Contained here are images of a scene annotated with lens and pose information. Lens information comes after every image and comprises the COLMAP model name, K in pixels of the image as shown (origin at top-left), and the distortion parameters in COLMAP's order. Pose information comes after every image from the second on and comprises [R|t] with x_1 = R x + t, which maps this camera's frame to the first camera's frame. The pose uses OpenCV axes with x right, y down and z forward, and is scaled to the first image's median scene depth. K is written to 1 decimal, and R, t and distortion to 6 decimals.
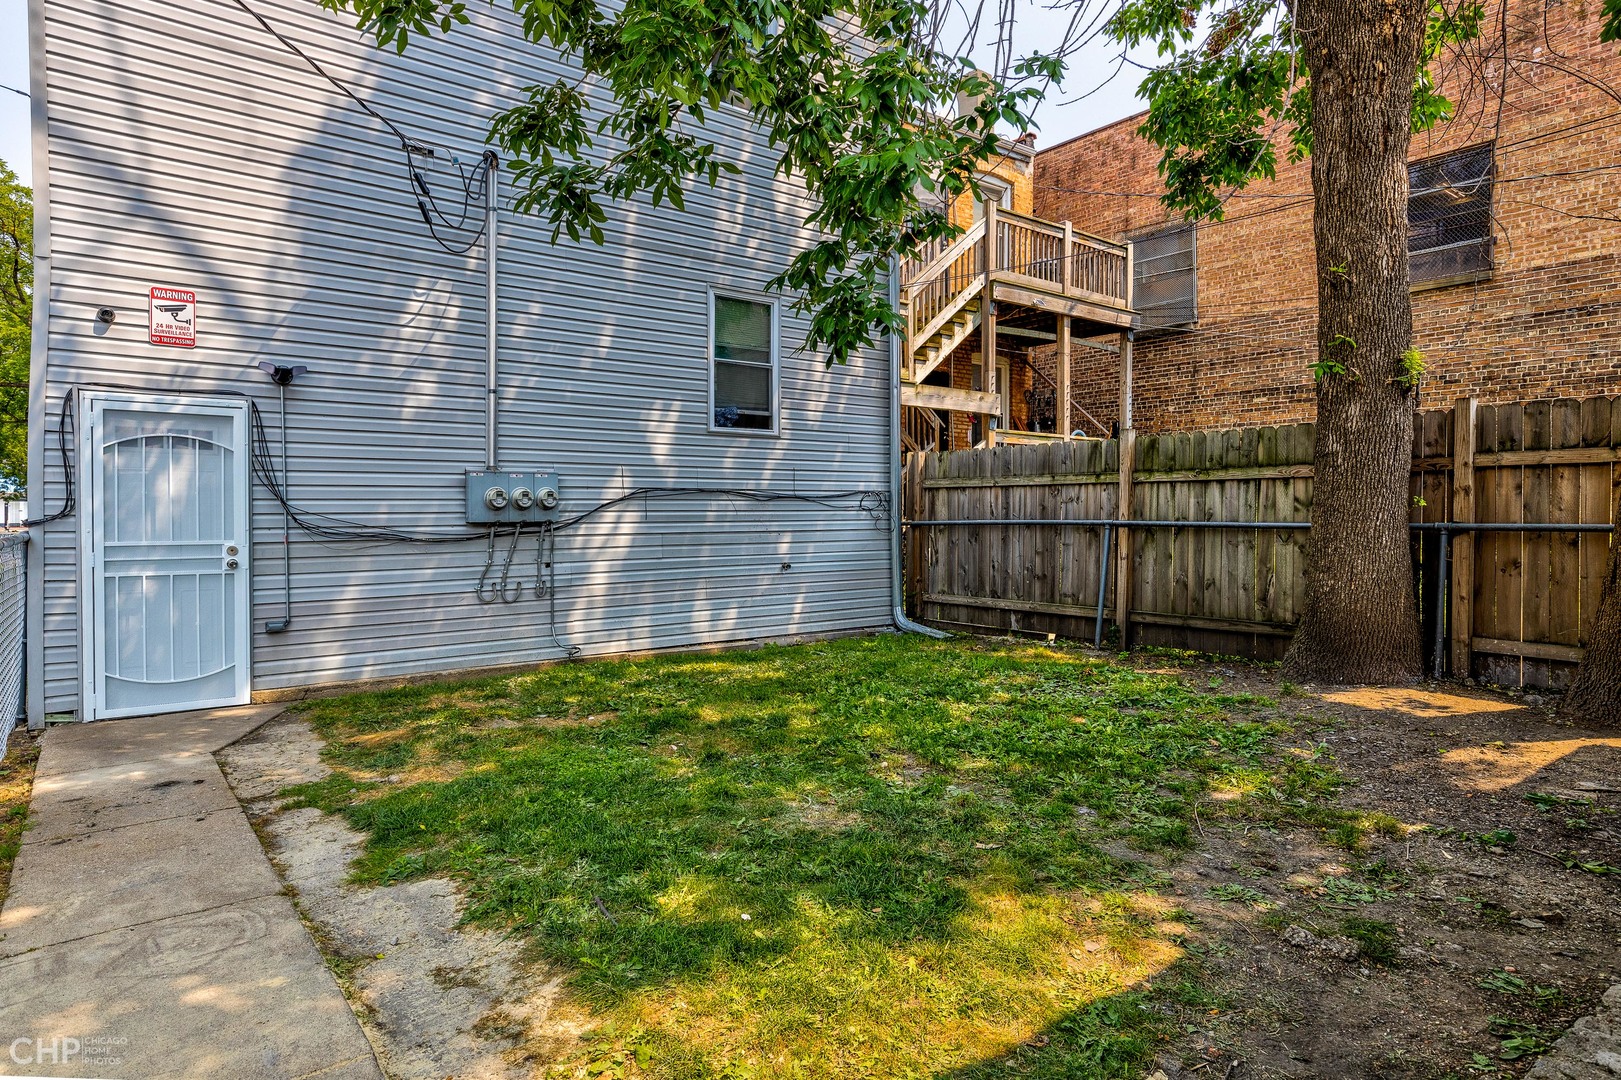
lens RADIAL K [[918.0, 0, 809.6], [0, 918.0, 534.5], [0, 0, 1]] dist [0.000904, -0.000372]
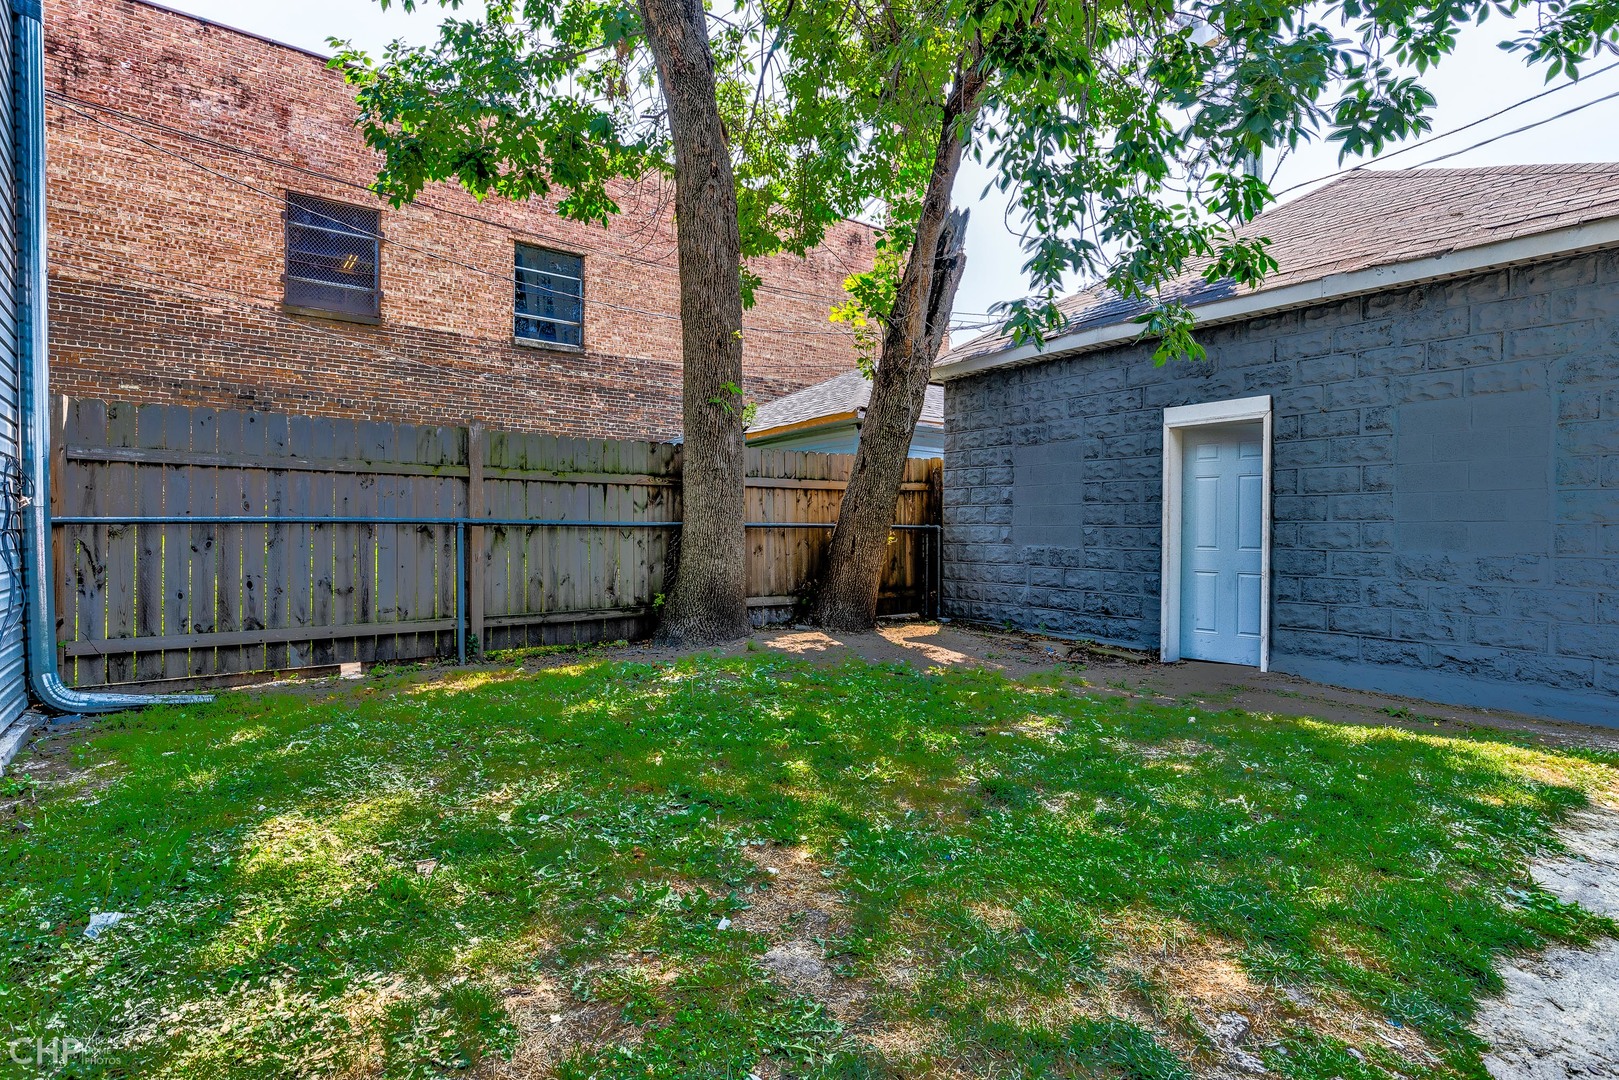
lens RADIAL K [[822.6, 0, 807.7], [0, 822.6, 543.1], [0, 0, 1]] dist [-0.017678, -0.000772]
pose [[-0.013489, -0.006103, 0.999890, -0.497705], [0.020571, 0.999768, 0.006380, 0.011563], [-0.999697, 0.020655, -0.013360, 0.713486]]
